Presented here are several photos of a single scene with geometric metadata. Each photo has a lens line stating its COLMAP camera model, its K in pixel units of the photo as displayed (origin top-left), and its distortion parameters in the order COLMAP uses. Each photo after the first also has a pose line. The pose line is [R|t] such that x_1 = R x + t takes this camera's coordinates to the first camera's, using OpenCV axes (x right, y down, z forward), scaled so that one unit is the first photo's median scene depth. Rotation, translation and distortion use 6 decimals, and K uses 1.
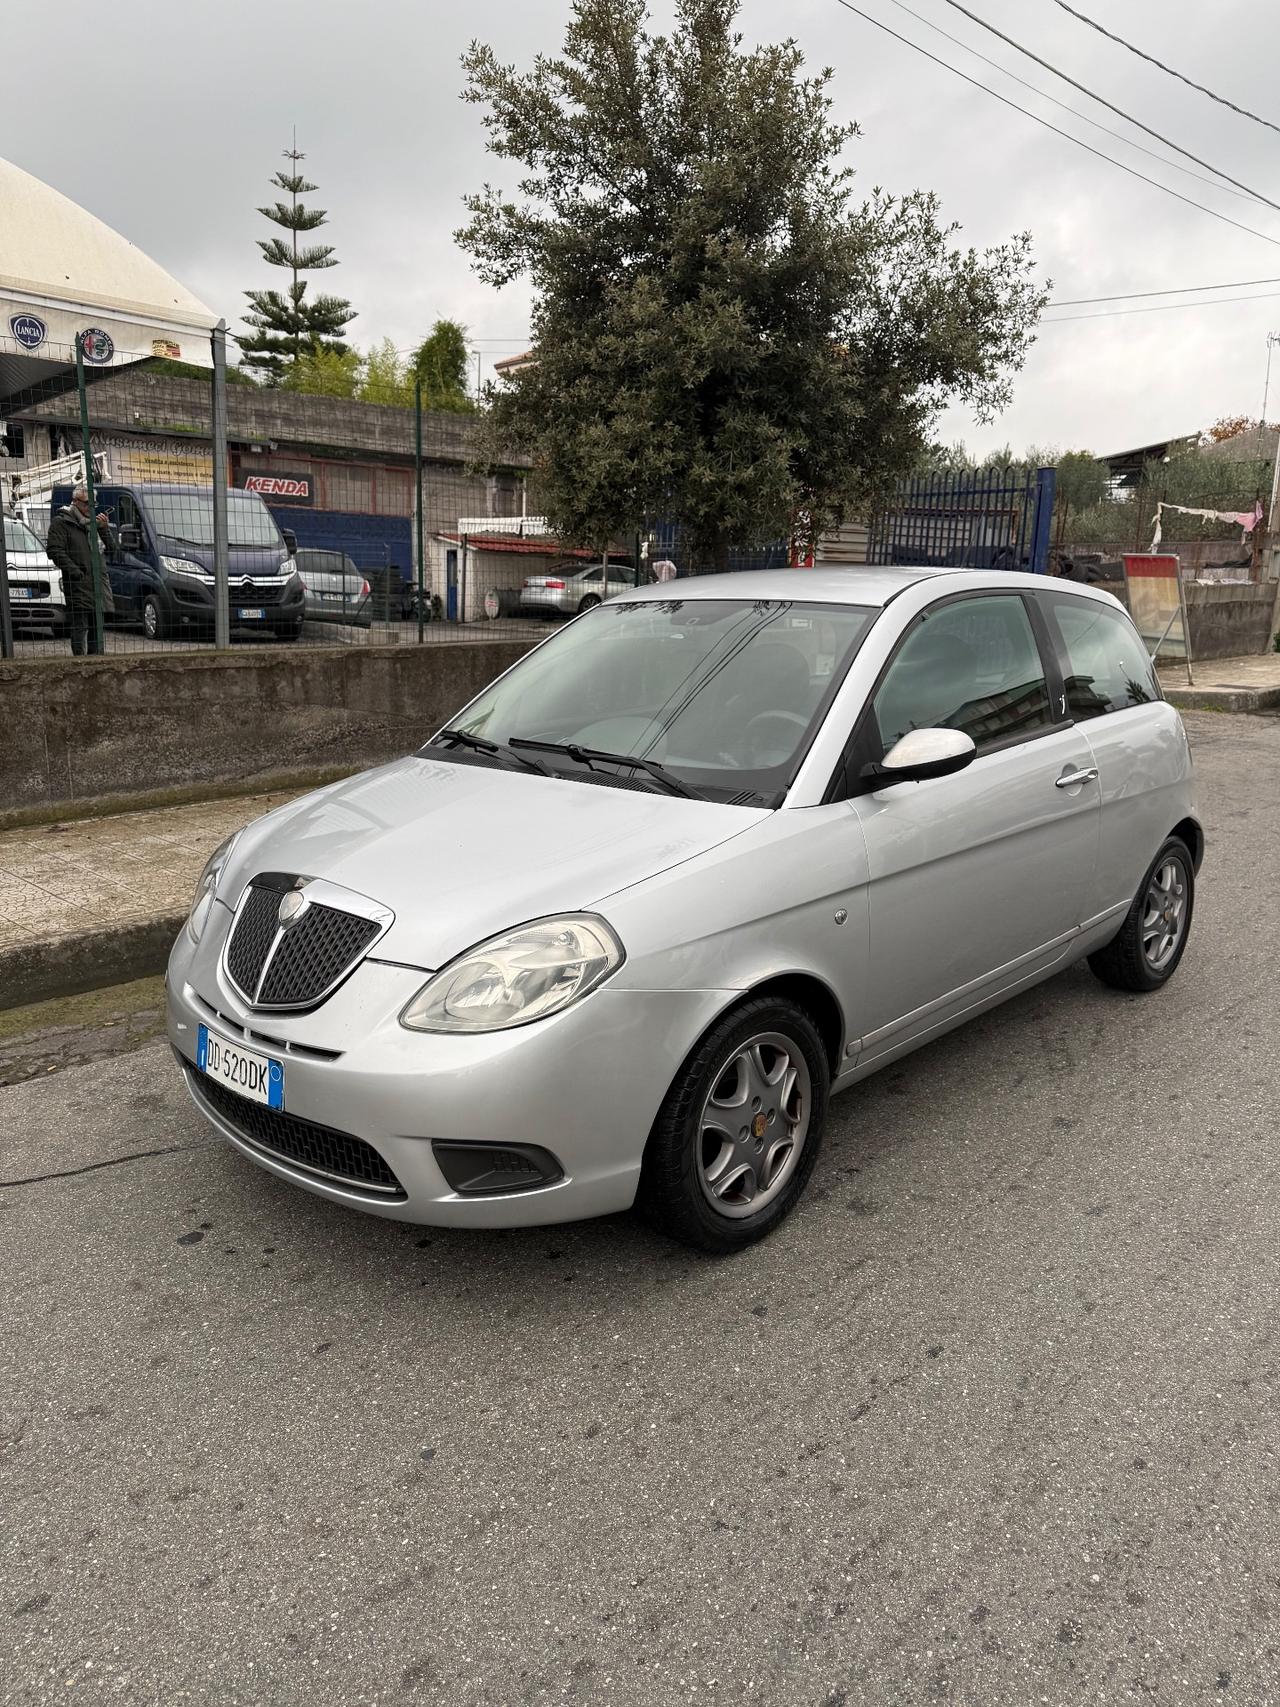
lens RADIAL K [[1198.7, 0, 639.9], [0, 1198.7, 861.2], [0, 0, 1]] dist [0.028934, -0.035664]
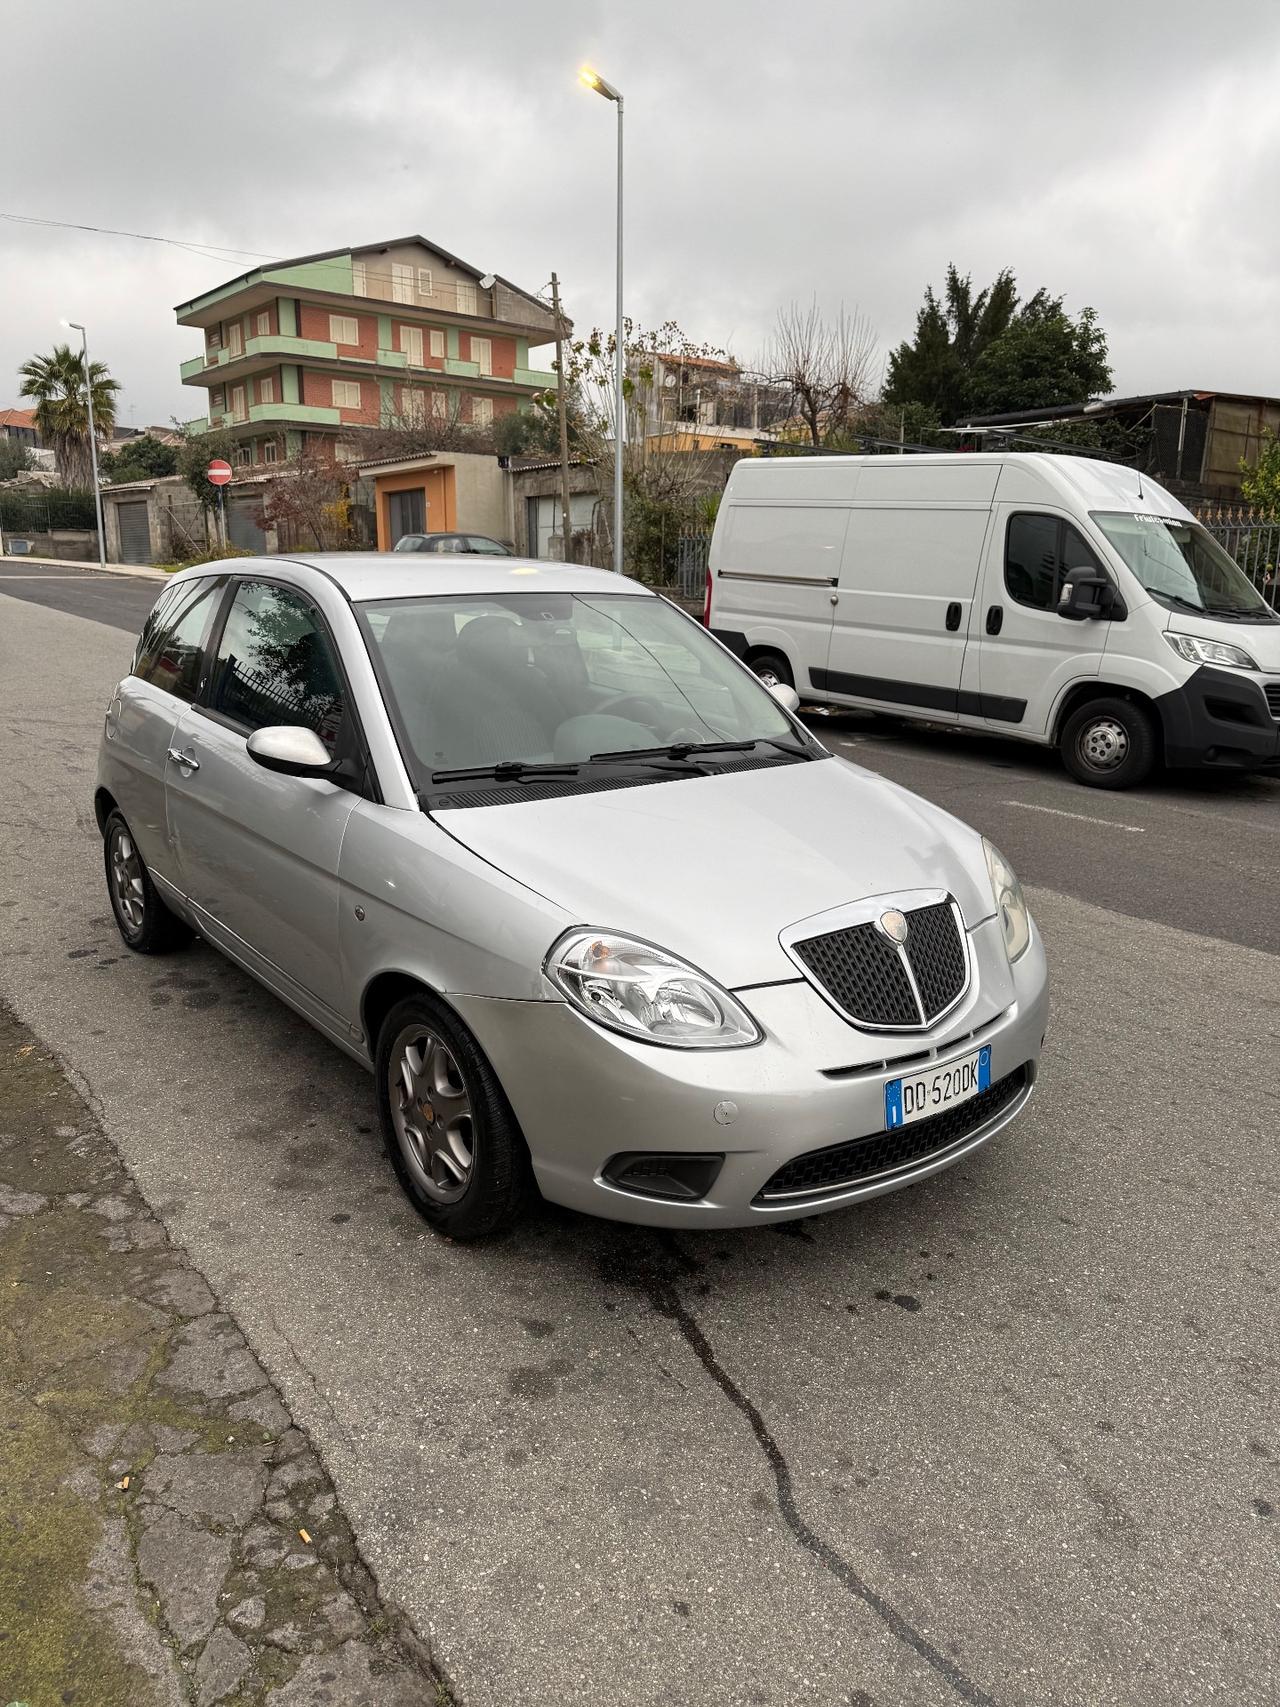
lens RADIAL K [[1198.7, 0, 631.3], [0, 1198.7, 868.9], [0, 0, 1]] dist [0.028934, -0.035664]
pose [[0.154169, -0.260710, 0.953028, -0.567427], [0.202529, 0.952417, 0.227780, -0.125727], [-0.967065, 0.157899, 0.199635, 0.451245]]
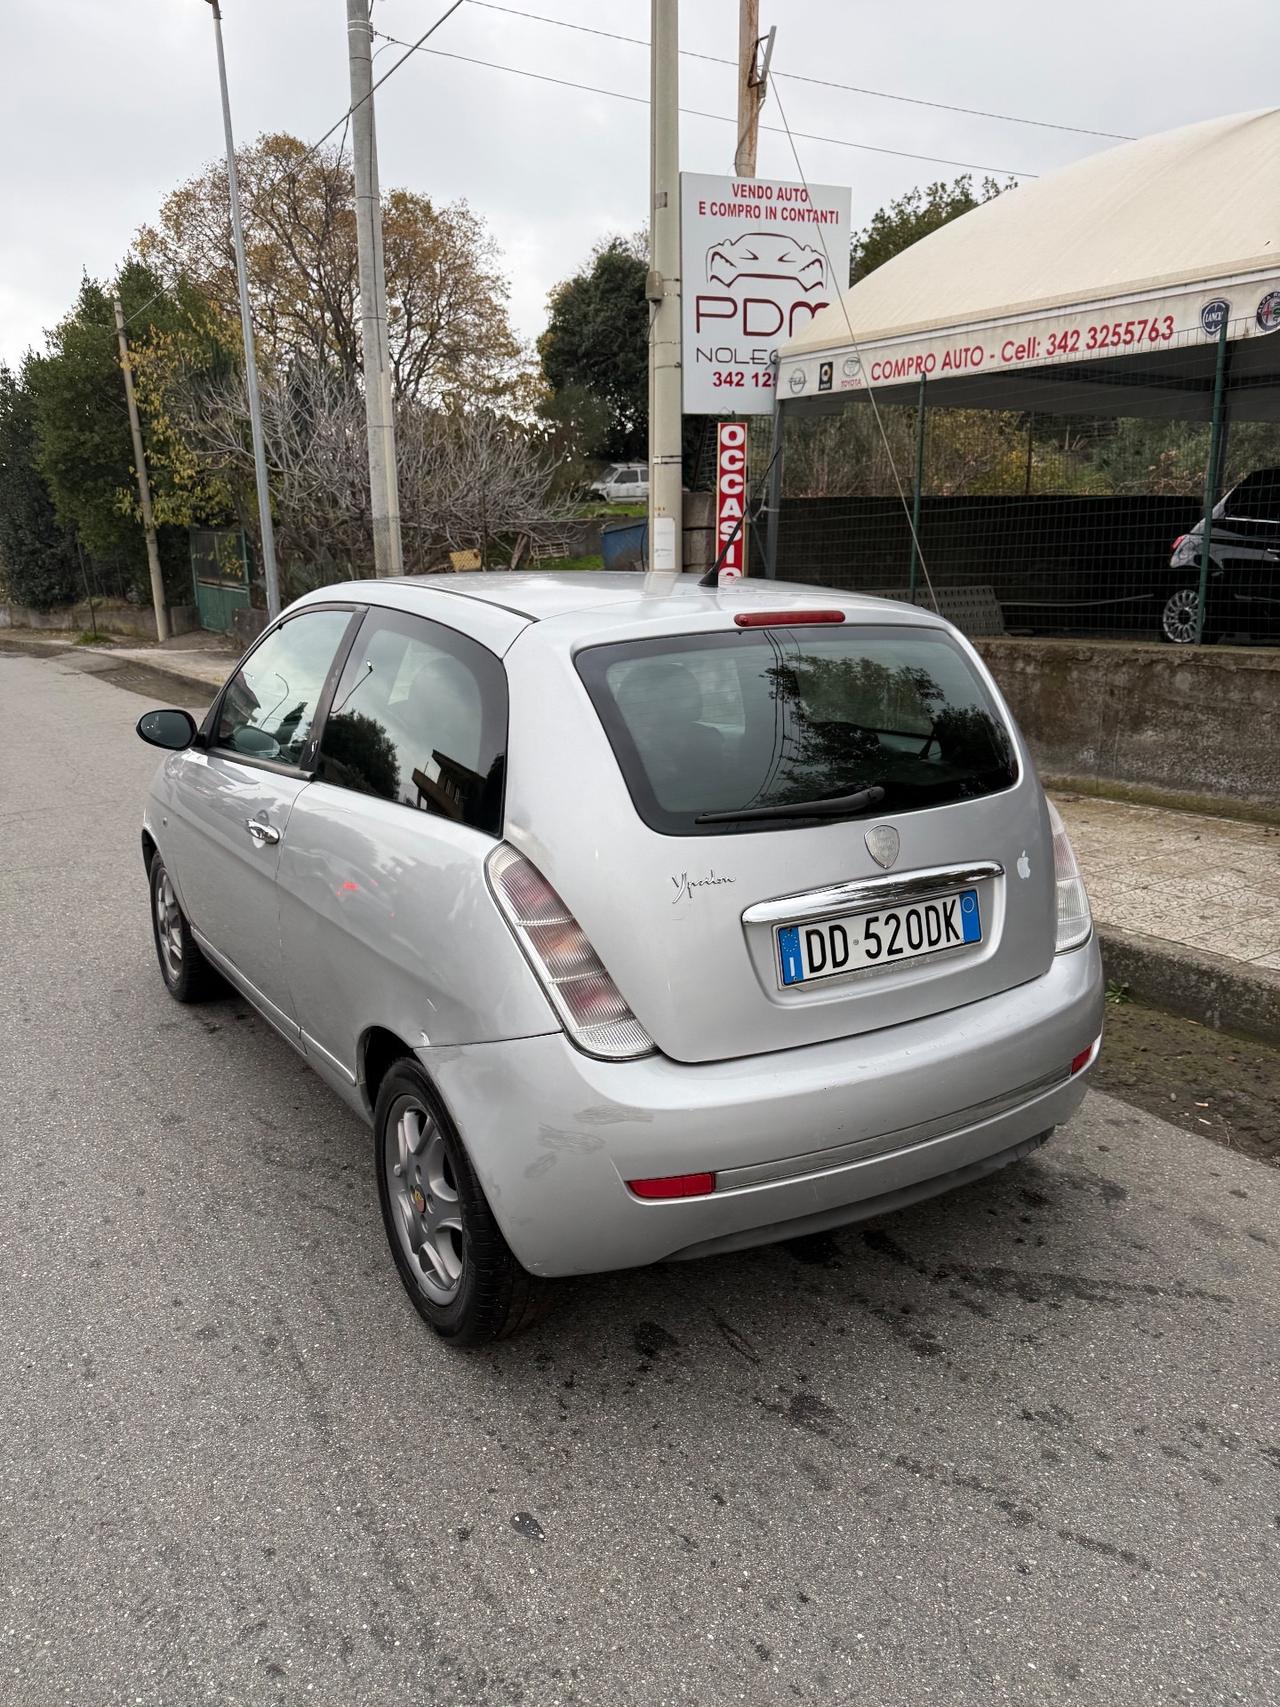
lens RADIAL K [[1198.7, 0, 634.1], [0, 1198.7, 878.2], [0, 0, 1]] dist [0.028934, -0.035664]
pose [[-0.253326, 0.242347, -0.936533, 0.662578], [-0.201570, 0.933639, 0.296122, -0.205449], [0.946147, 0.263793, -0.187665, 0.859021]]
